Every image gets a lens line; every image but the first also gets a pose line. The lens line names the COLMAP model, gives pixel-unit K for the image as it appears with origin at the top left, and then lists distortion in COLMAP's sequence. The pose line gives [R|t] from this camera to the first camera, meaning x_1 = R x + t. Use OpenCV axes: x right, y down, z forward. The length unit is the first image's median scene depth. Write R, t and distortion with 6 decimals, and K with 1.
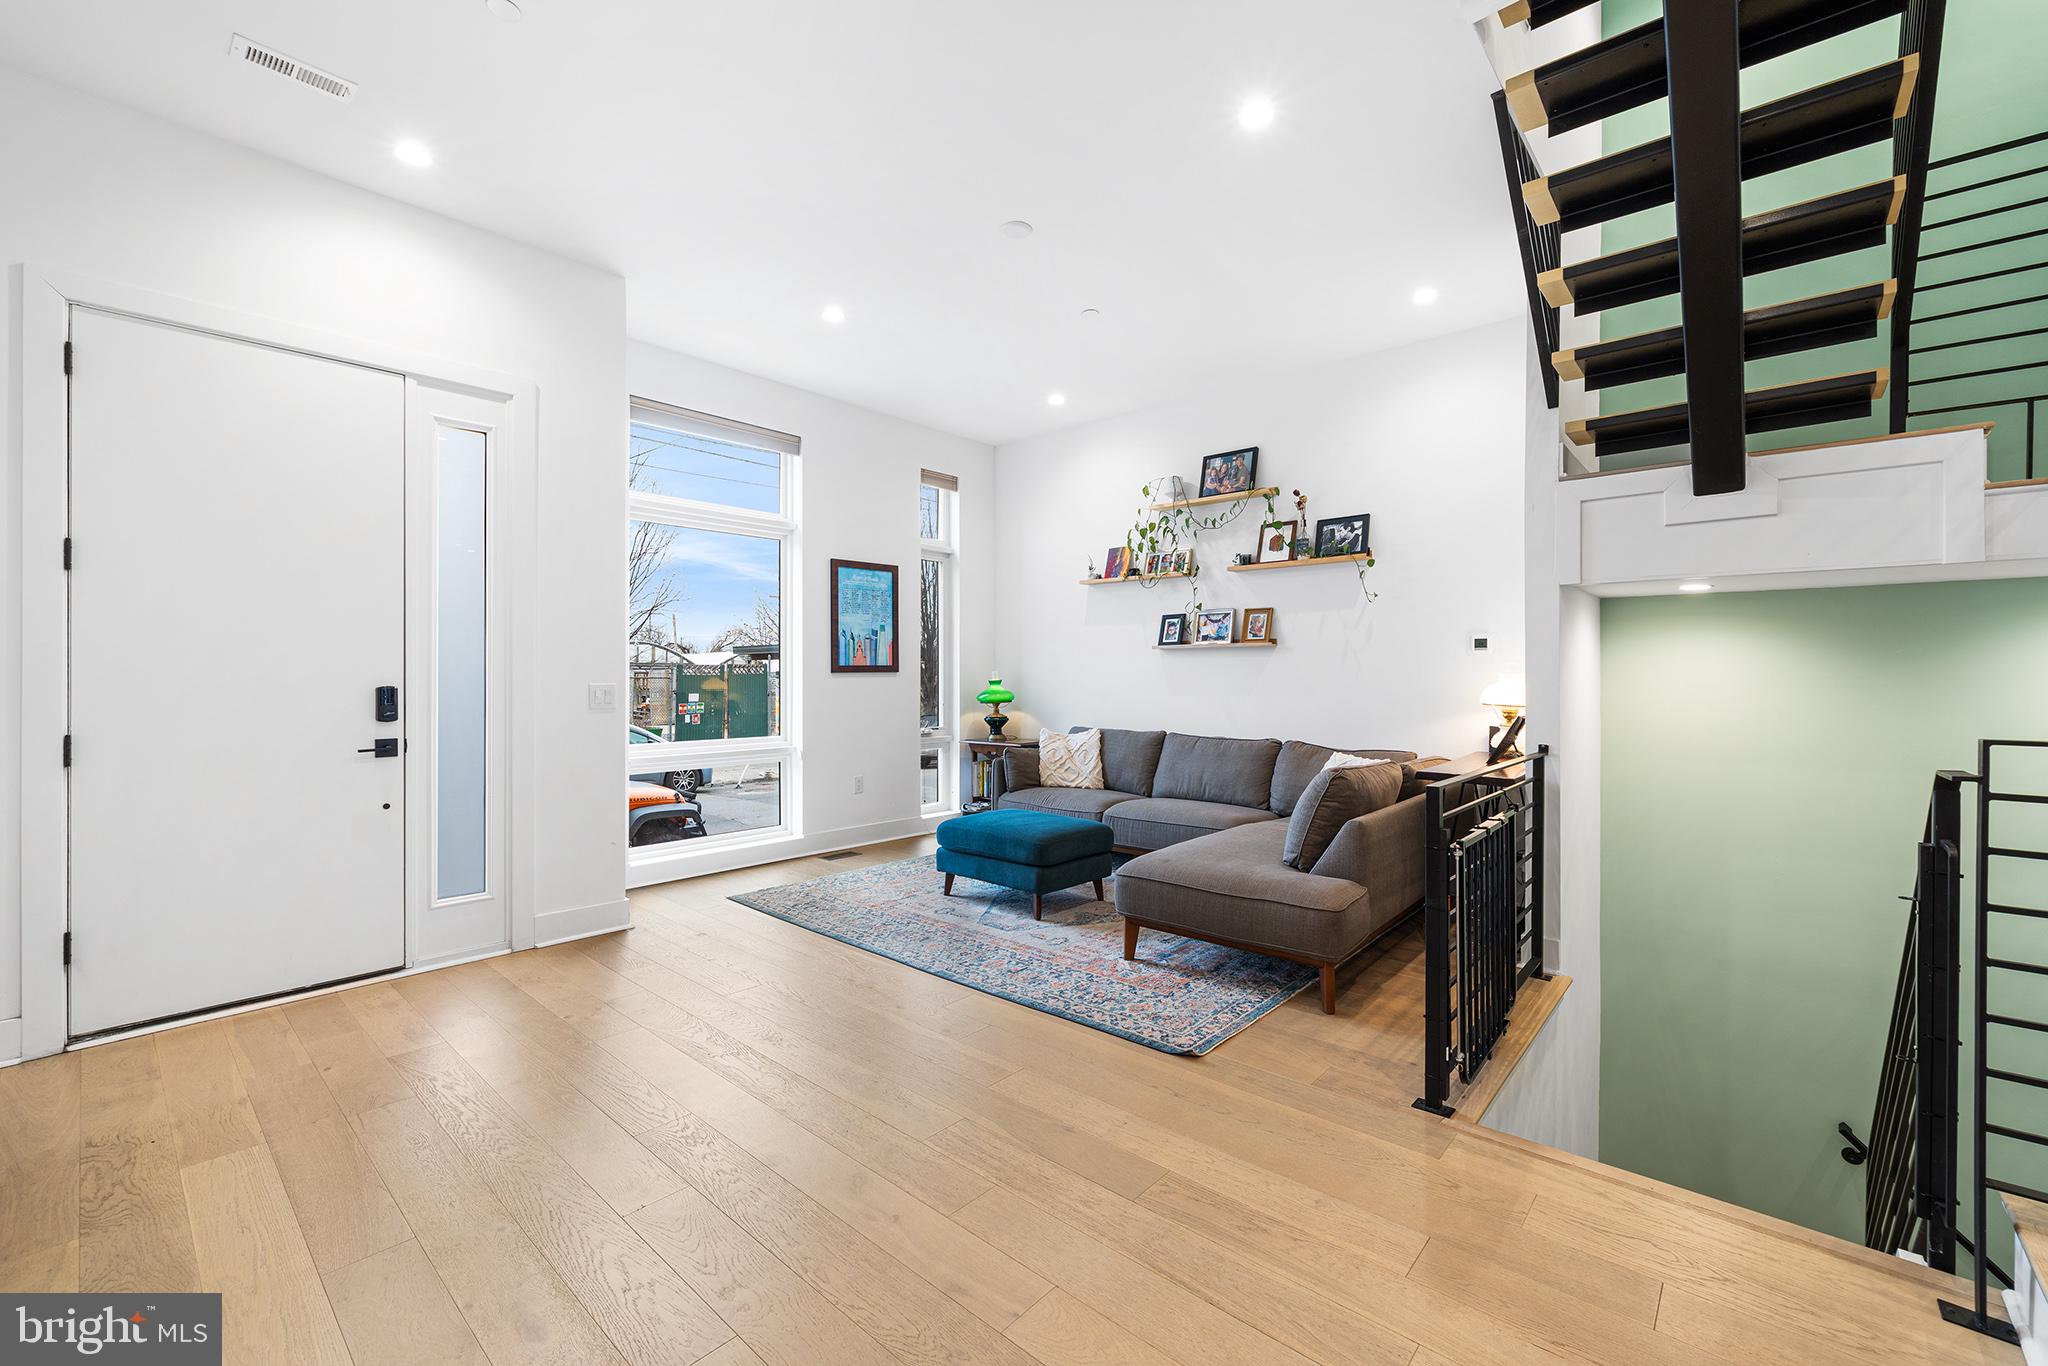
lens RADIAL K [[843.1, 0, 1025.1], [0, 843.1, 673.3], [0, 0, 1]] dist [-0.000639, -0.000118]
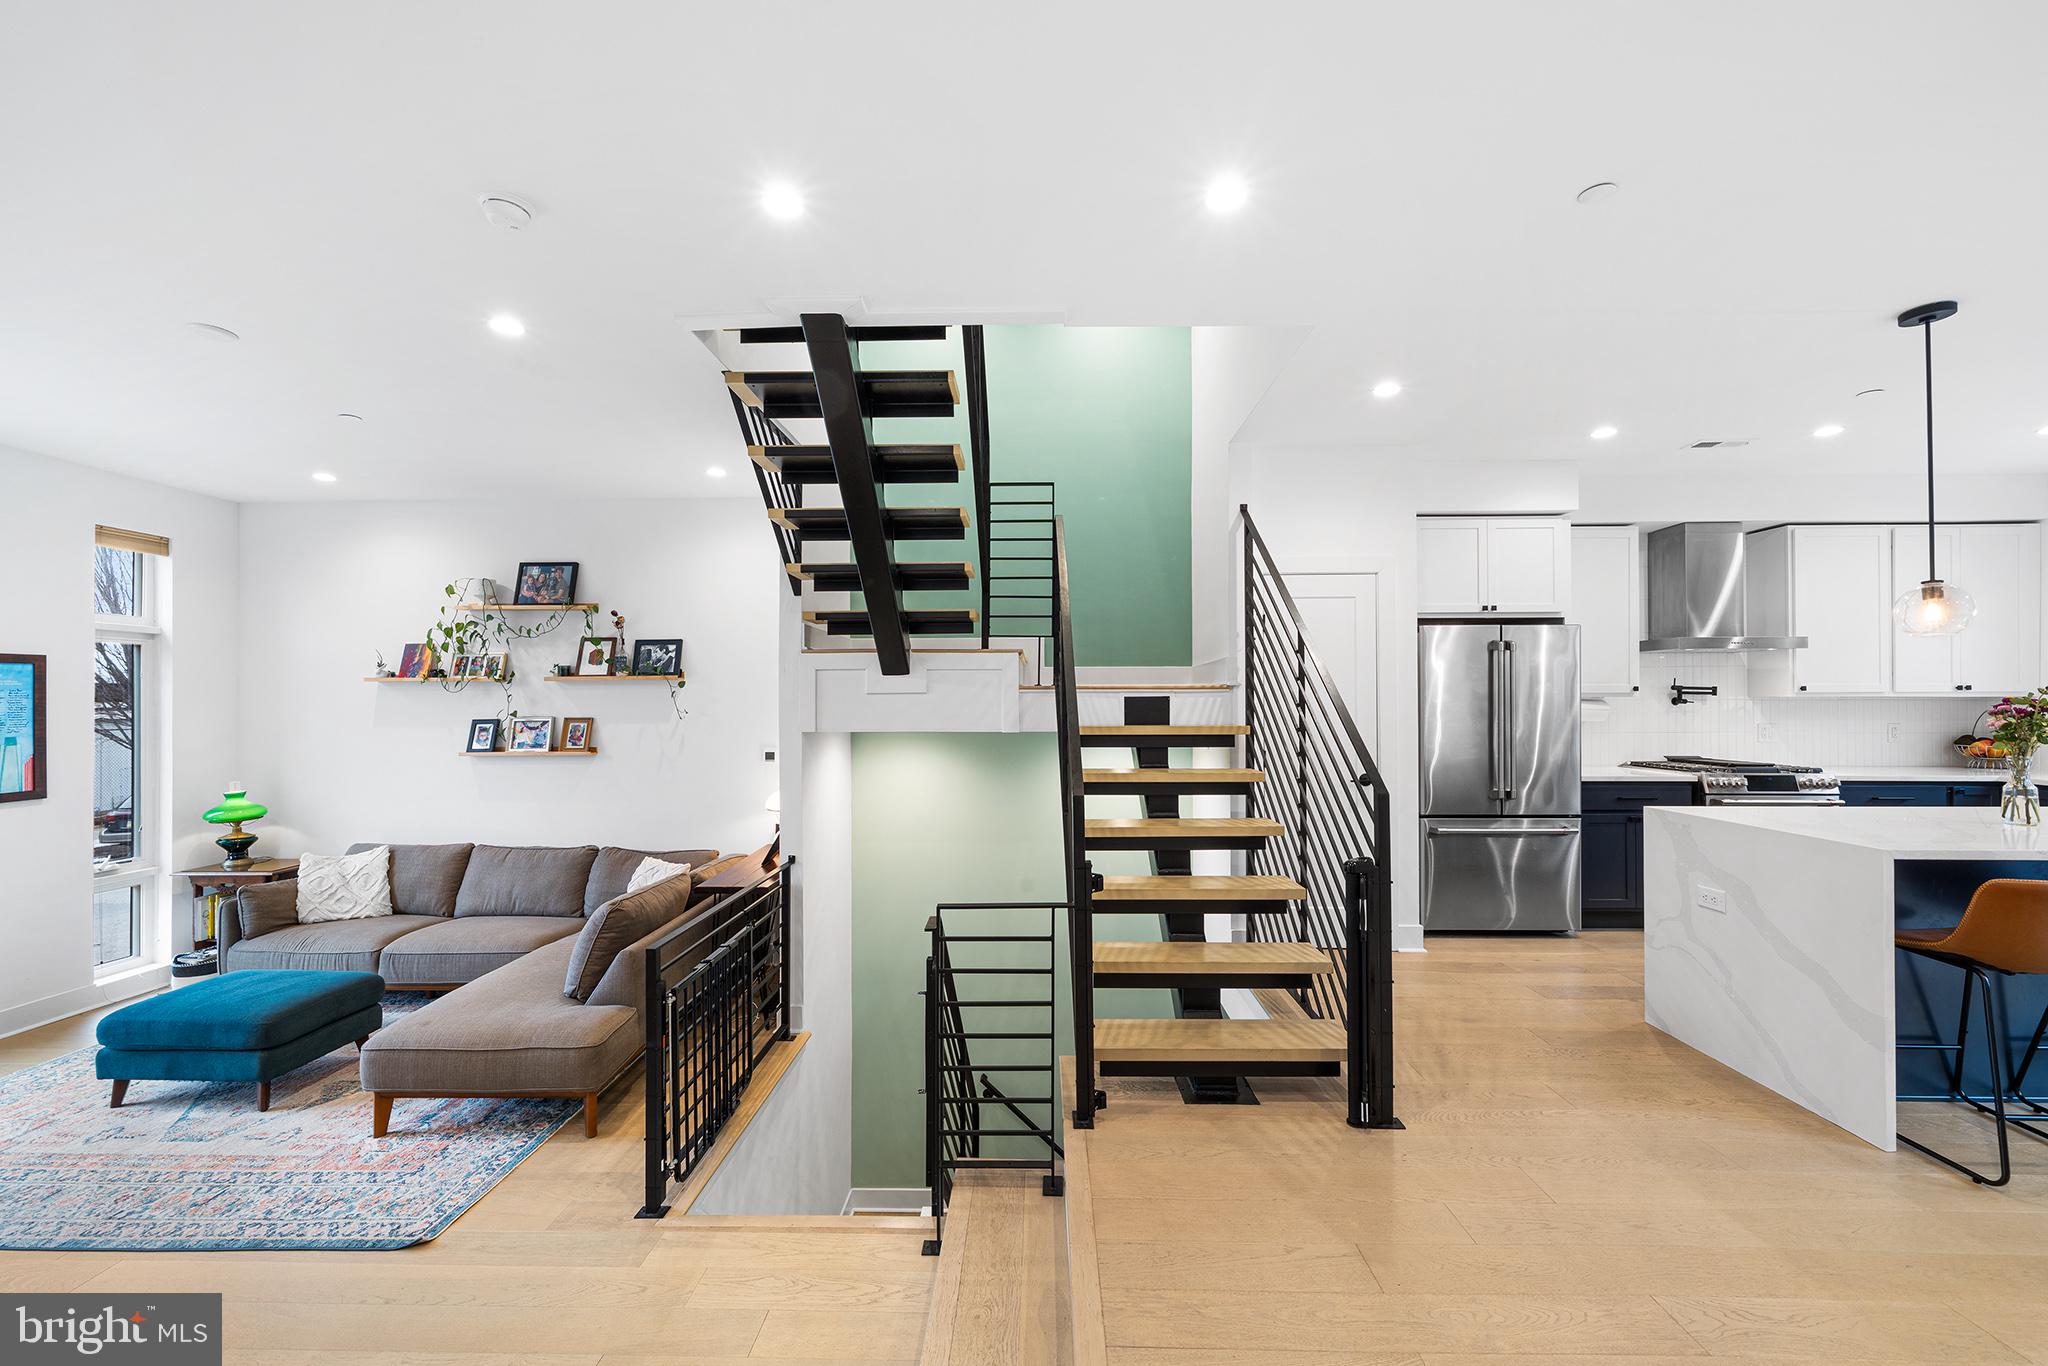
lens RADIAL K [[787.6, 0, 1025.8], [0, 787.6, 693.7], [0, 0, 1]] dist [-0.001258, -0.000038]
pose [[0.763906, -0.000735, 0.645327, 0.073322], [0.003739, 0.999988, -0.003288, -0.103876], [-0.645317, 0.004924, 0.763899, -0.100739]]
